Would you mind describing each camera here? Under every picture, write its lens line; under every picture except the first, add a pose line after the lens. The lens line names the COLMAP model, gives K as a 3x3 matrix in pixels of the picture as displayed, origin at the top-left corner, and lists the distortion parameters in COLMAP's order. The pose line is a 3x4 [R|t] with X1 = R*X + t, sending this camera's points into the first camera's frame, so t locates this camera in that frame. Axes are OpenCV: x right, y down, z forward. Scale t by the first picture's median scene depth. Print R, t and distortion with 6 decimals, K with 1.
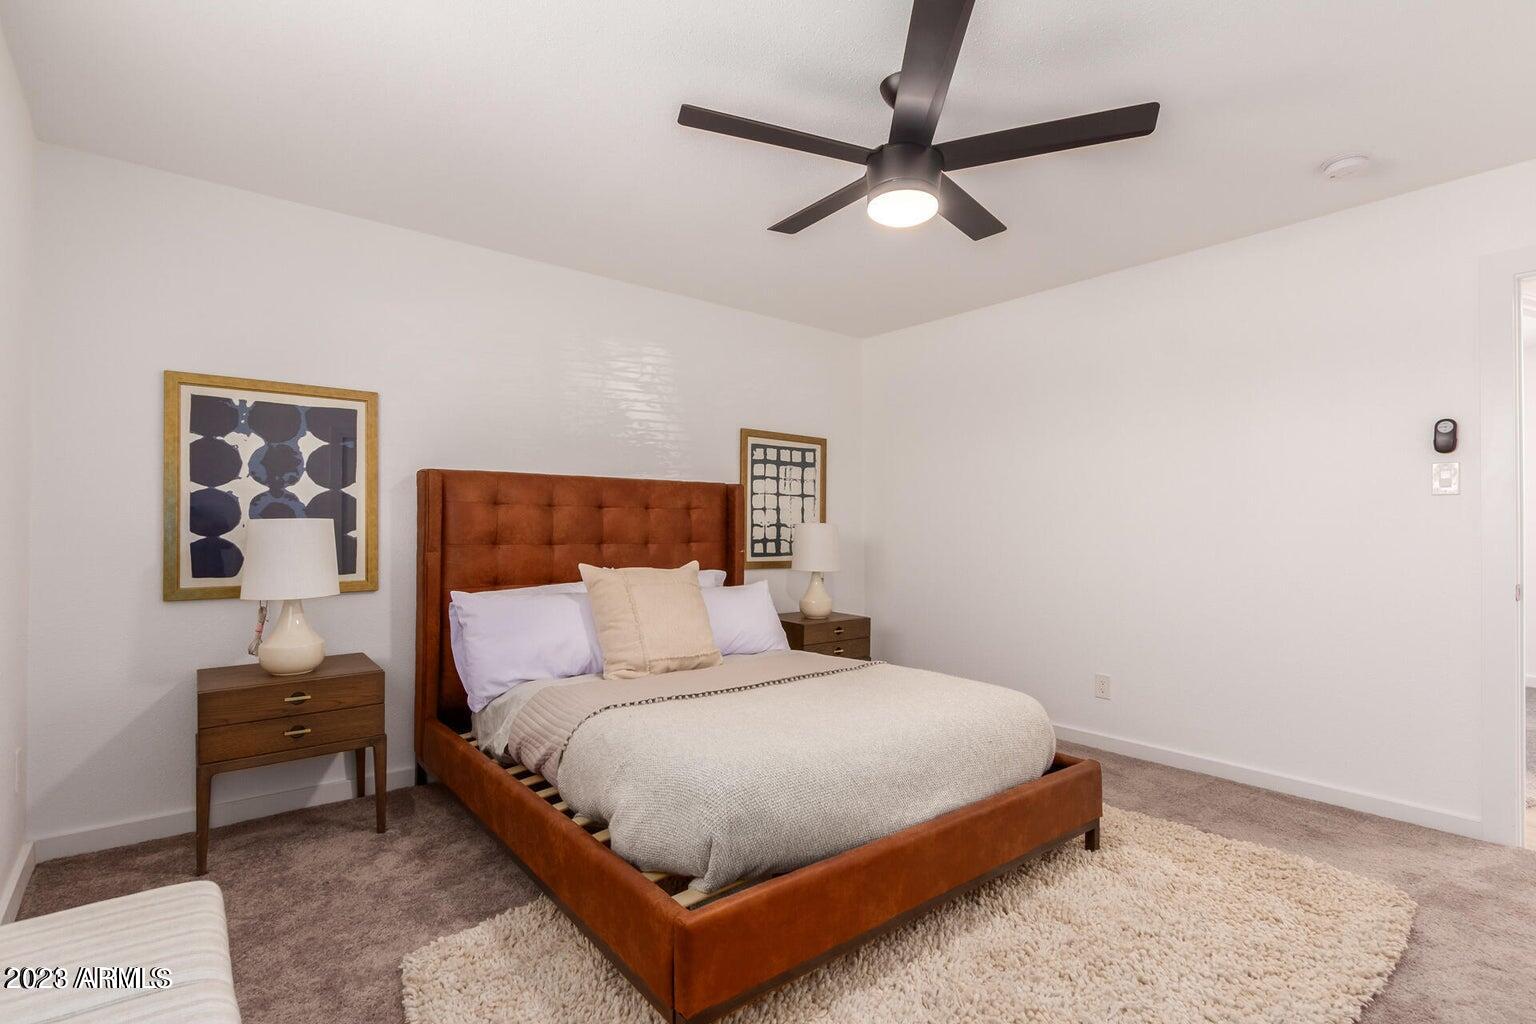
lens RADIAL K [[729.7, 0, 768.2], [0, 729.7, 521.1], [0, 0, 1]] dist [0.003125, -0.001504]
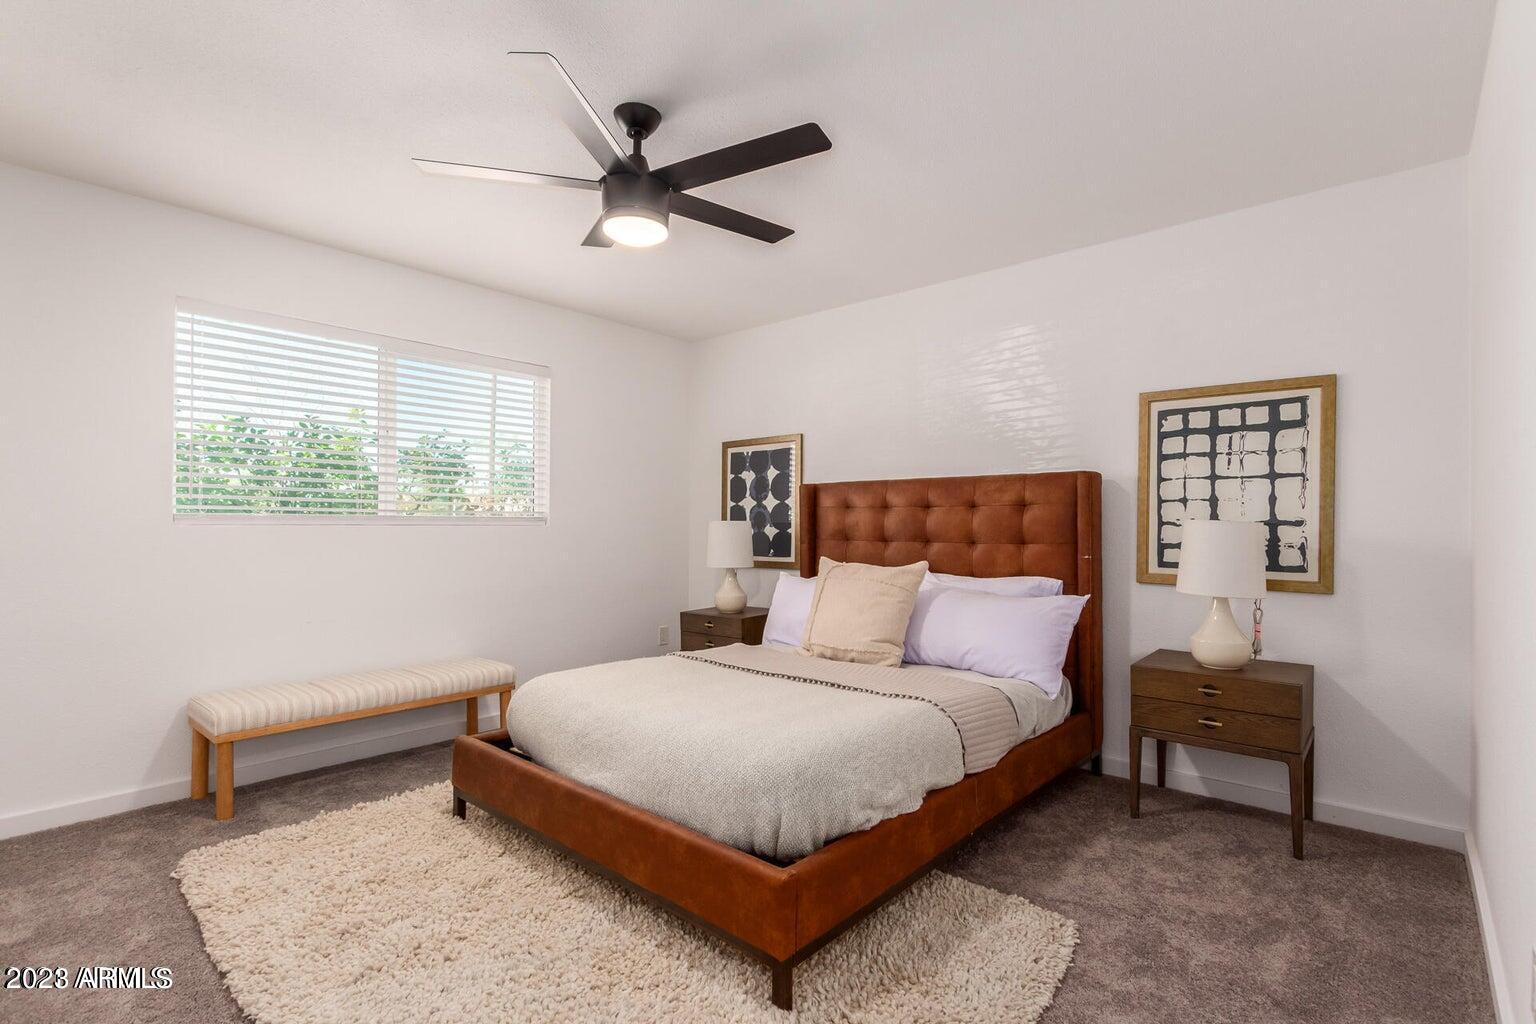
lens RADIAL K [[729.7, 0, 768.0], [0, 729.7, 517.0], [0, 0, 1]] dist [0.003125, -0.001504]
pose [[0.162168, -0.012603, -0.986683, 0.685906], [0.007870, 0.999903, -0.011478, 0.004901], [0.986732, -0.005904, 0.162251, 0.543167]]
